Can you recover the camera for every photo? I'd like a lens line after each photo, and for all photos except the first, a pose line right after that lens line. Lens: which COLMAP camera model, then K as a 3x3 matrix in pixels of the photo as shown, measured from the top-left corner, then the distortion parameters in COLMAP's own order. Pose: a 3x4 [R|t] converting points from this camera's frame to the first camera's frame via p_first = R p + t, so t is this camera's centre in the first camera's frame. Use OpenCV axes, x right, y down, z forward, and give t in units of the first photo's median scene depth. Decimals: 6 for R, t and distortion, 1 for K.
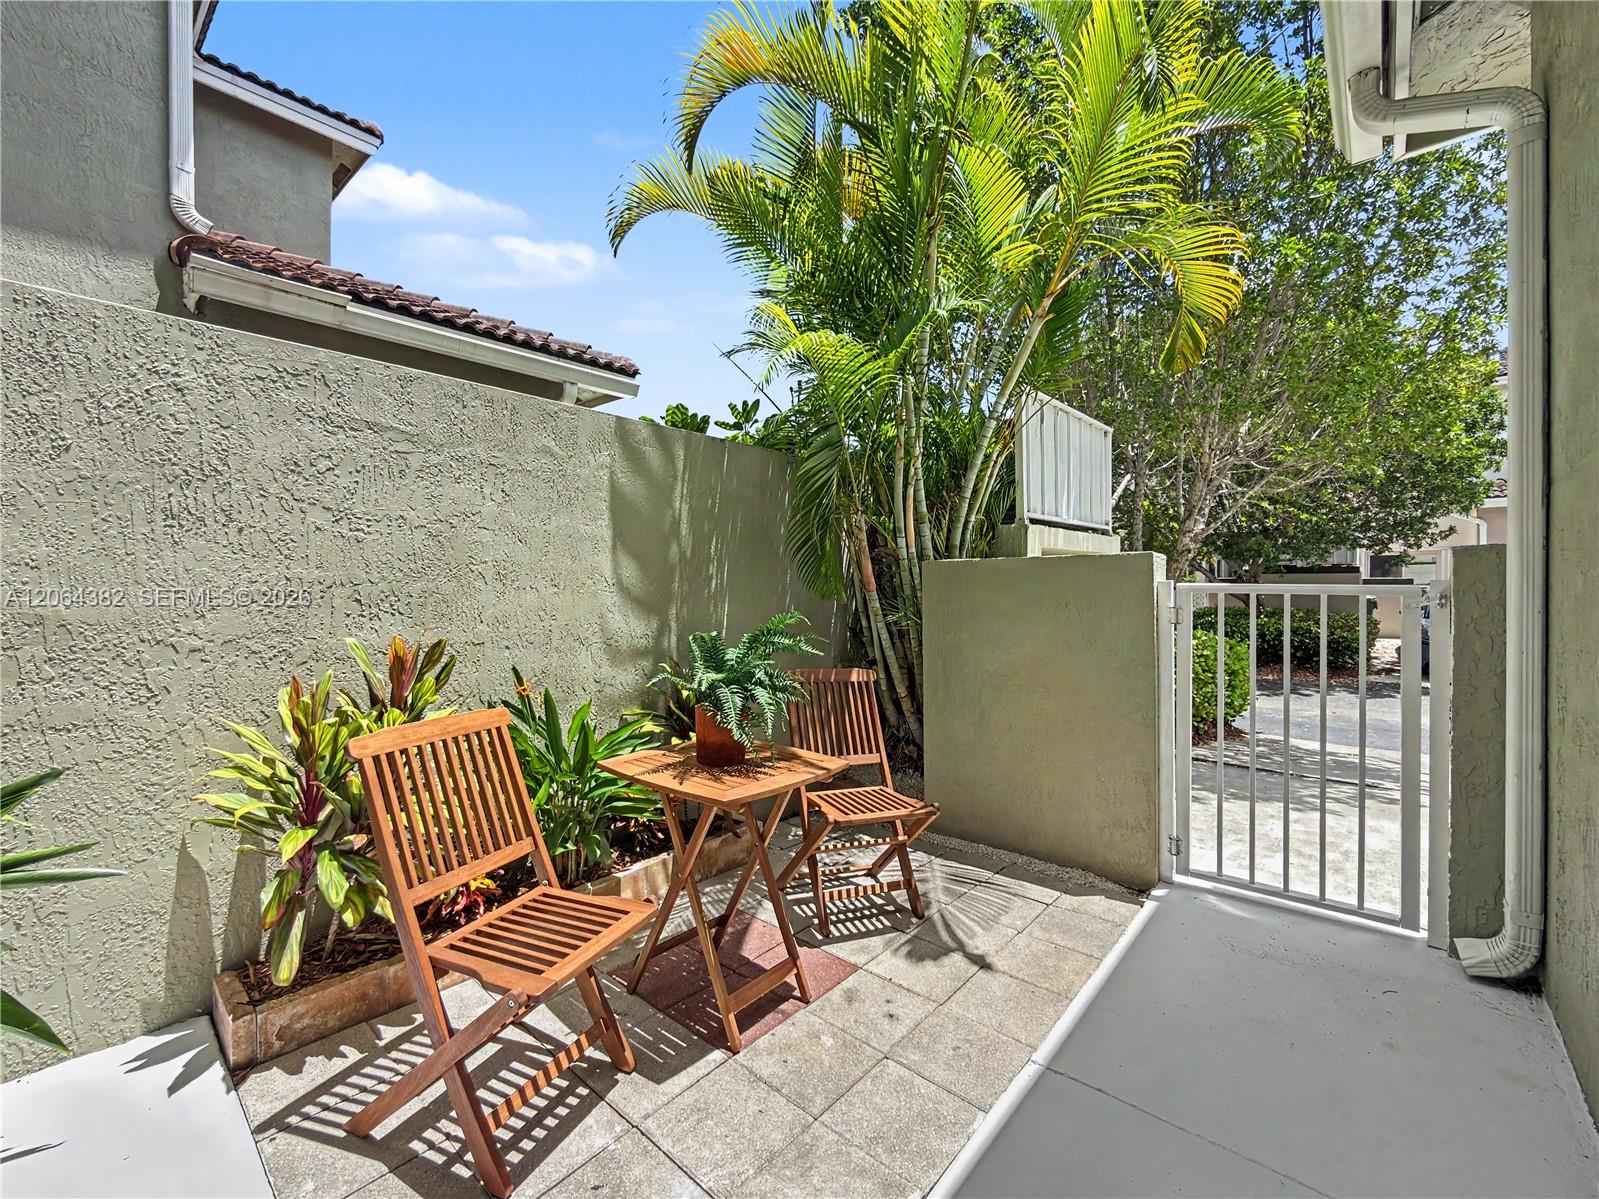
lens RADIAL K [[664.3, 0, 804.1], [0, 664.3, 579.0], [0, 0, 1]] dist [0.001047, 0.000224]
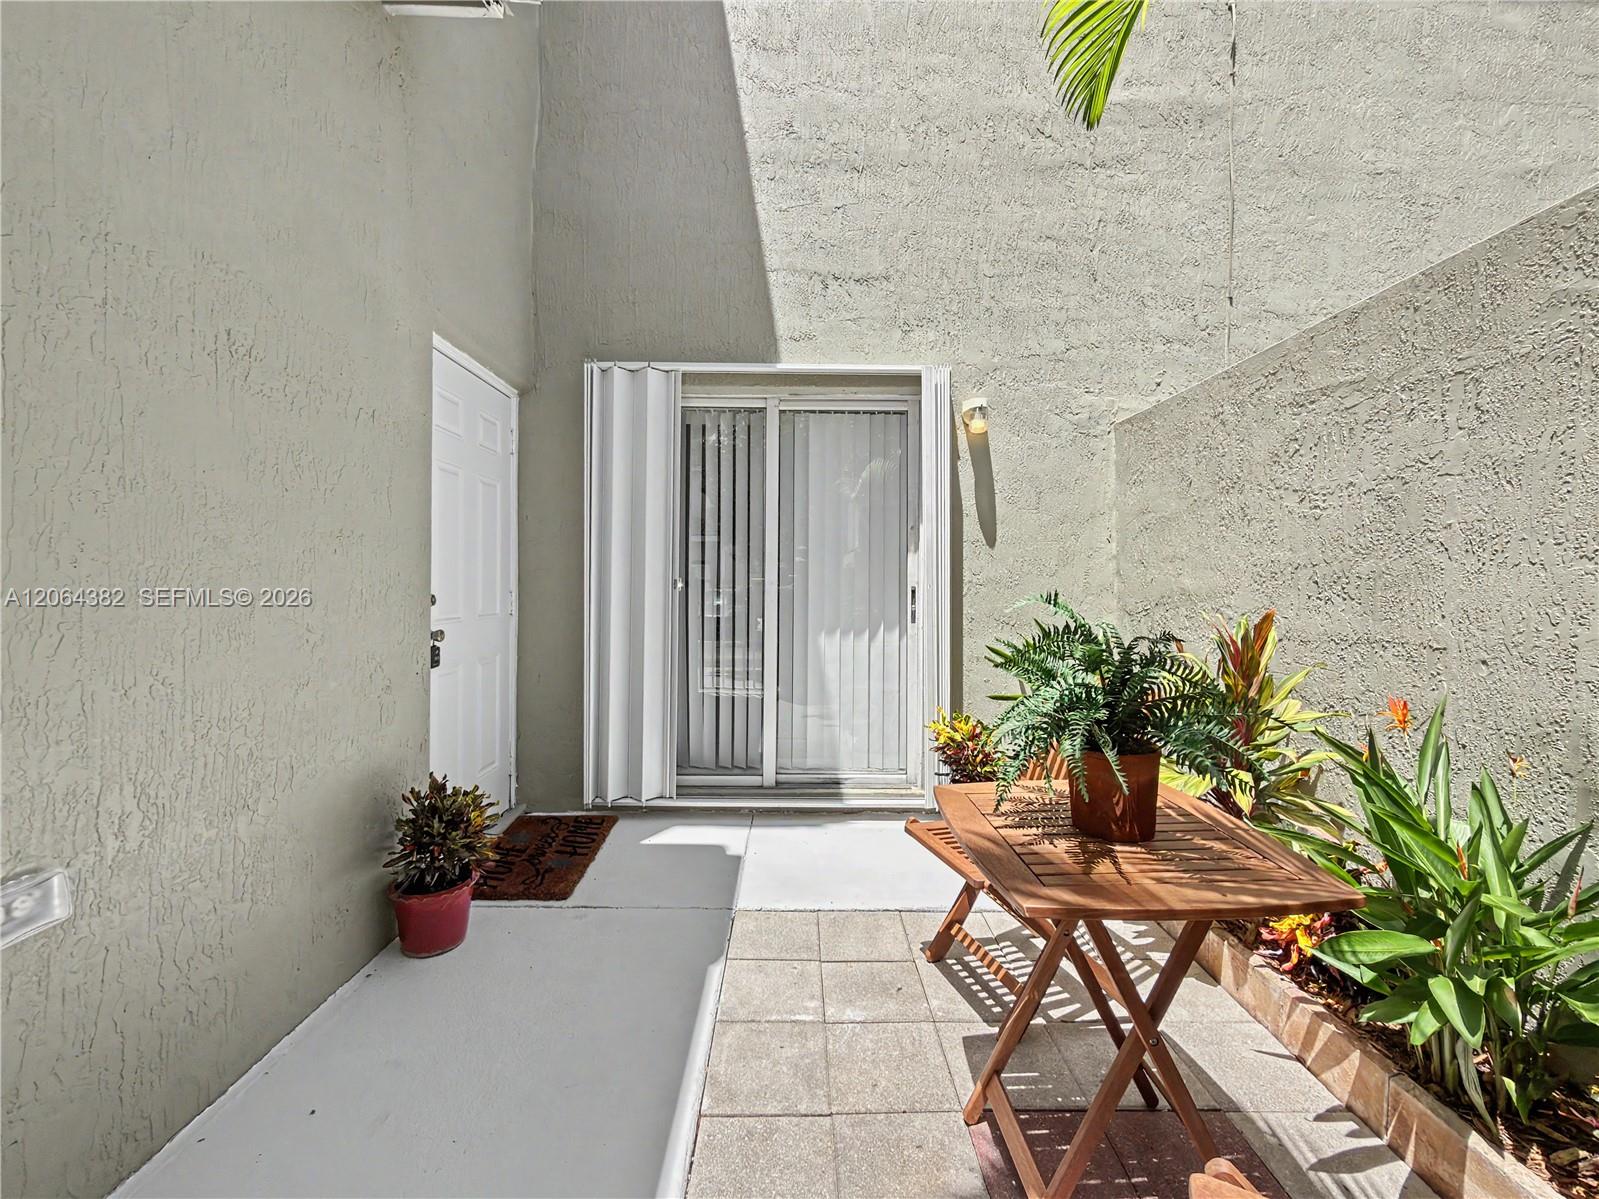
lens RADIAL K [[664.3, 0, 804.1], [0, 664.3, 579.0], [0, 0, 1]] dist [0.001047, 0.000224]
pose [[-0.738651, -0.015539, -0.673909, 0.497004], [-0.005767, 0.999843, -0.016733, 0.047799], [0.674063, -0.008474, -0.738625, 1.212146]]
